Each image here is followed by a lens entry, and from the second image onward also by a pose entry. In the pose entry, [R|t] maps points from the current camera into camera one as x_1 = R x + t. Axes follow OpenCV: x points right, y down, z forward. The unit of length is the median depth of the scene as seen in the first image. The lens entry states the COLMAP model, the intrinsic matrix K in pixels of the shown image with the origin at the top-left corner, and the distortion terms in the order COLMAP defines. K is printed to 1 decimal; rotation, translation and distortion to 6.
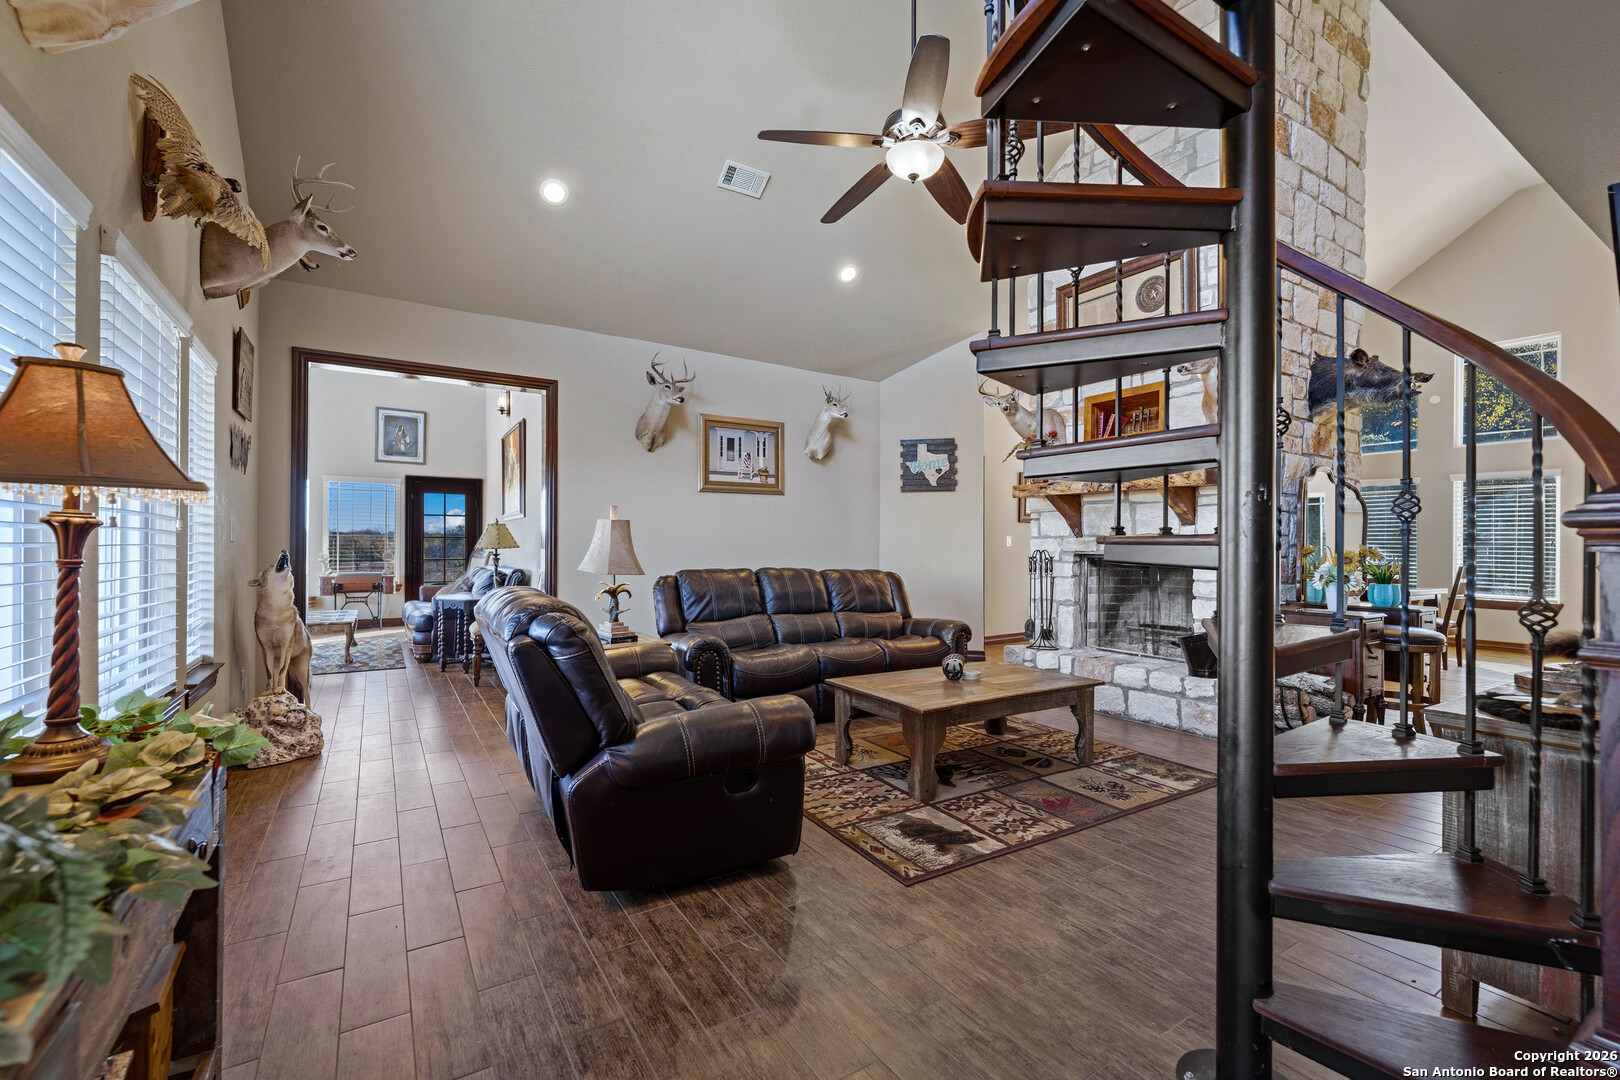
lens RADIAL K [[680.1, 0, 818.2], [0, 680.1, 543.5], [0, 0, 1]] dist [0.003445, -0.000809]
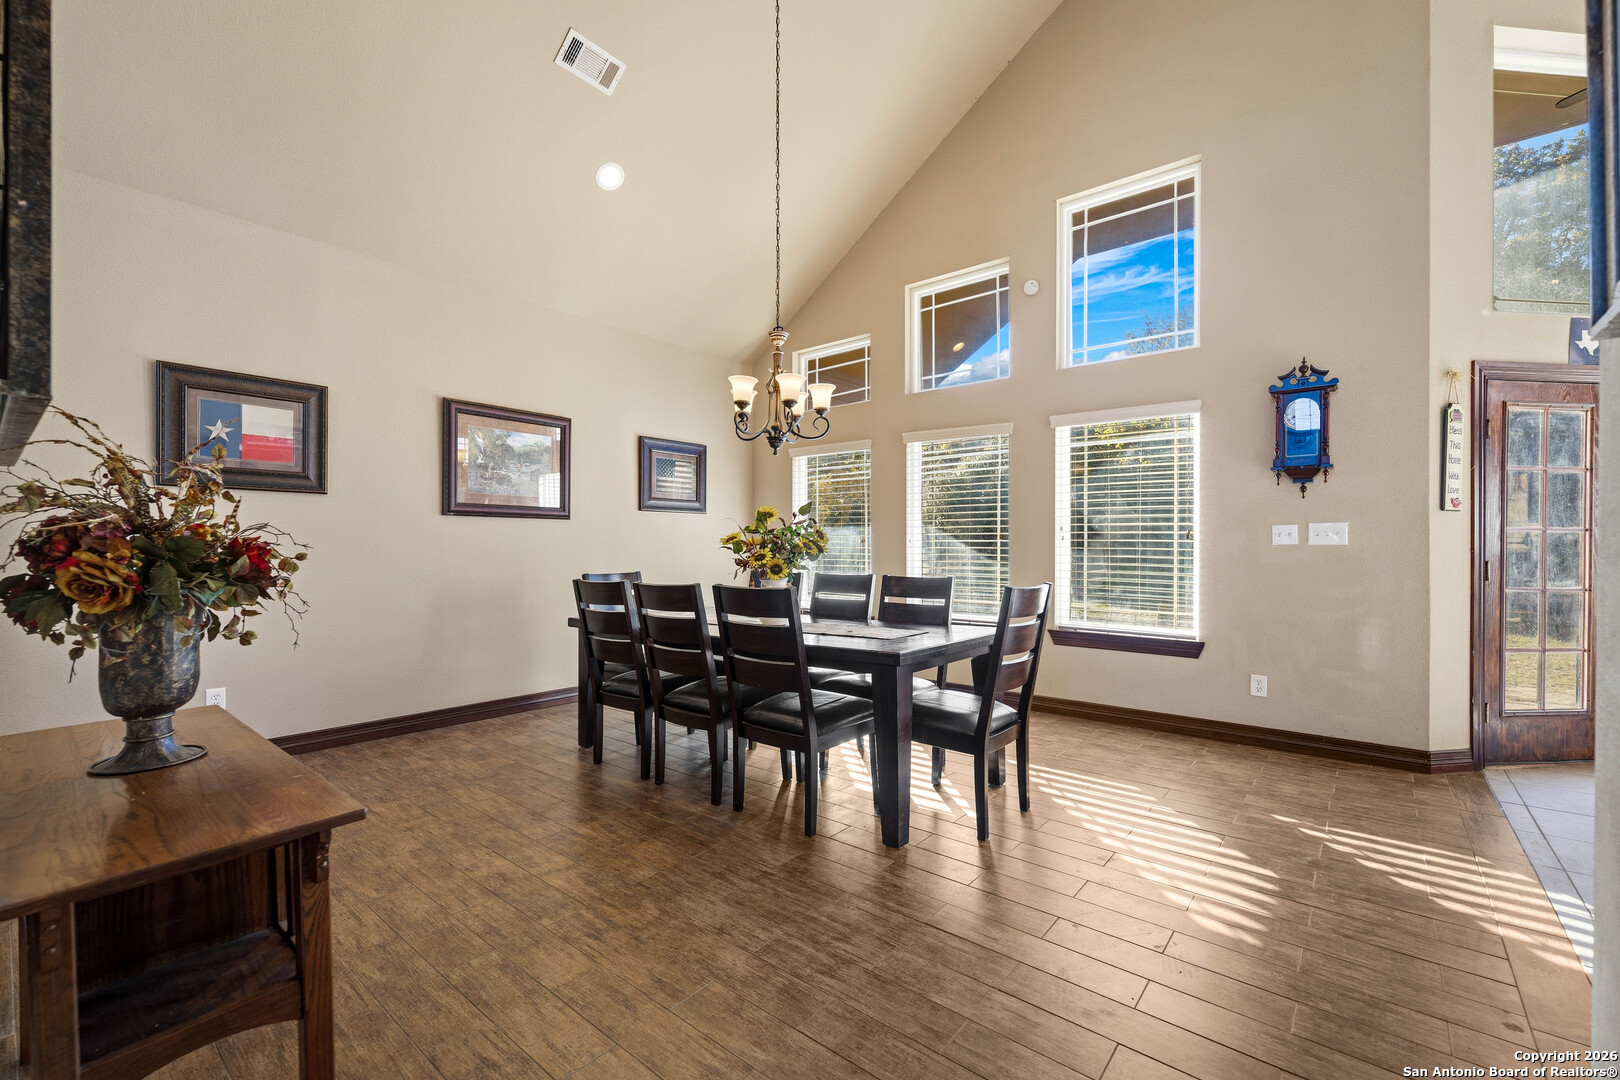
lens RADIAL K [[680.1, 0, 805.7], [0, 680.1, 547.0], [0, 0, 1]] dist [0.003445, -0.000809]
pose [[0.954562, -0.002219, 0.298006, 1.250334], [0.001430, 0.999995, 0.002865, 0.008223], [-0.298010, -0.002308, 0.954560, 1.661823]]
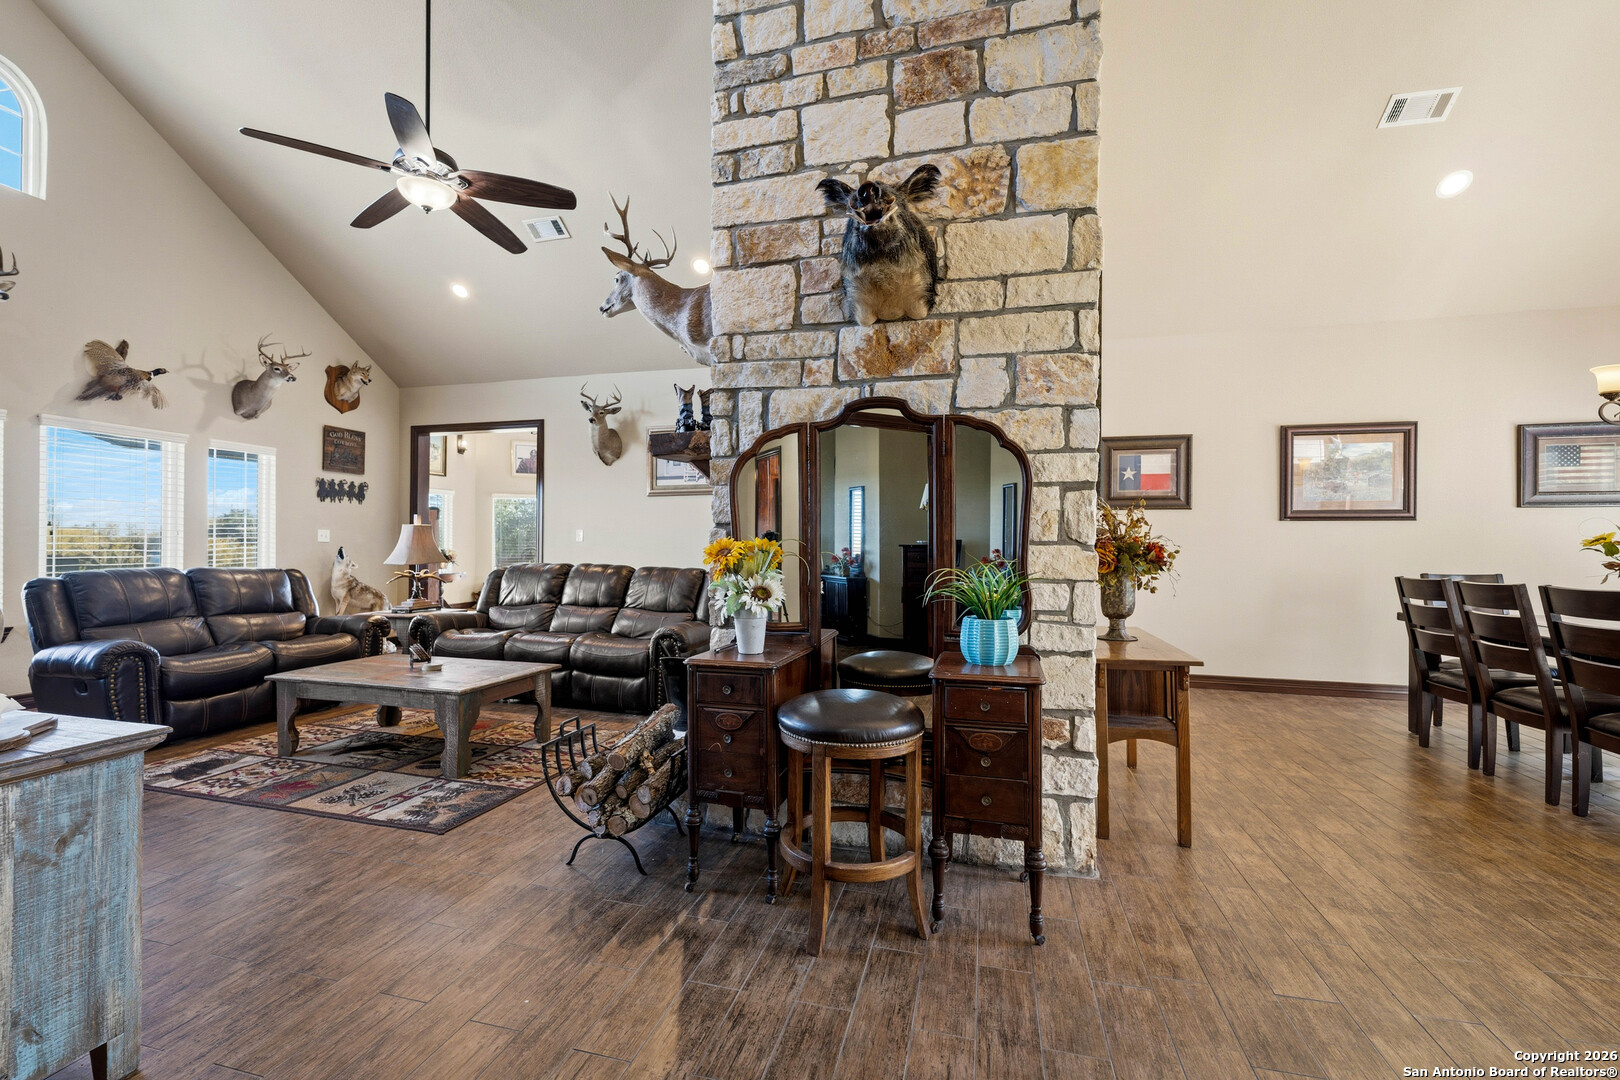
lens RADIAL K [[680.1, 0, 810.1], [0, 680.1, 540.7], [0, 0, 1]] dist [0.003445, -0.000809]
pose [[0.679044, -0.001935, -0.734095, 1.541360], [-0.002153, 0.999987, -0.004628, 0.003632], [0.734094, 0.004723, 0.679031, 0.796041]]
